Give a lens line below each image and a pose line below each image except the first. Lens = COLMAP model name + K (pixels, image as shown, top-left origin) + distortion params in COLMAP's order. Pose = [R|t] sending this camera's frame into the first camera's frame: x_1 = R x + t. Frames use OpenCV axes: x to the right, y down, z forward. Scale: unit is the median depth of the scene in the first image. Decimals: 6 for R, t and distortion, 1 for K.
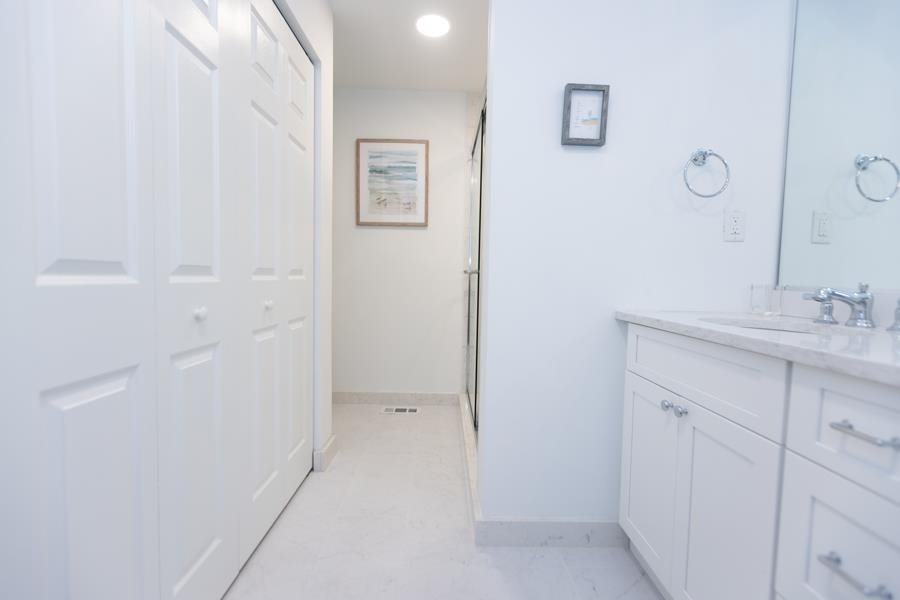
lens RADIAL K [[407.4, 0, 450.0], [0, 407.4, 300.0], [0, 0, 1]] dist [0.001934, -0.000409]
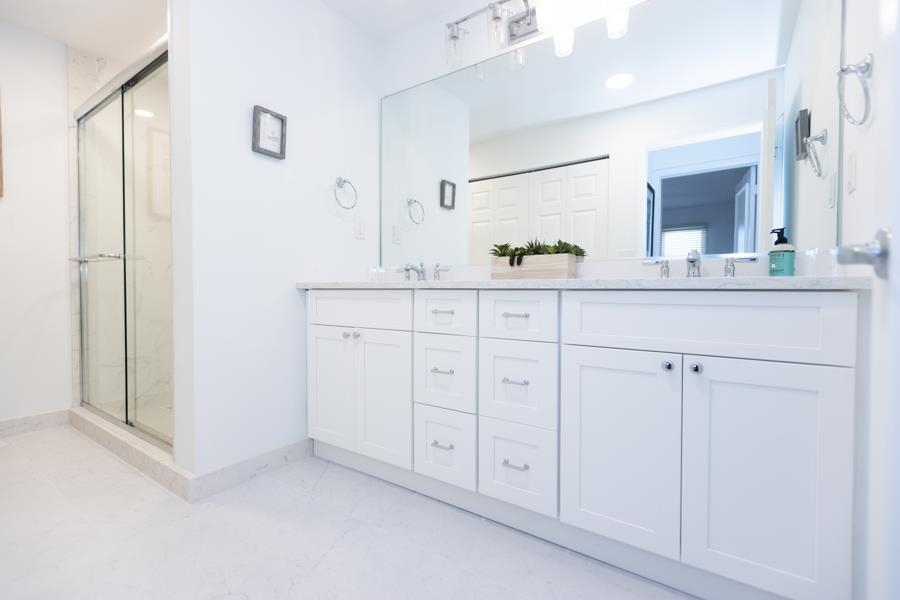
lens RADIAL K [[460.1, 0, 439.2], [0, 460.1, 297.5], [0, 0, 1]] dist [0.000880, -0.000400]
pose [[0.583104, -0.012668, 0.812299, -0.567576], [0.054738, 0.998219, -0.023726, 0.140385], [-0.810551, 0.058298, 0.582759, -0.276178]]
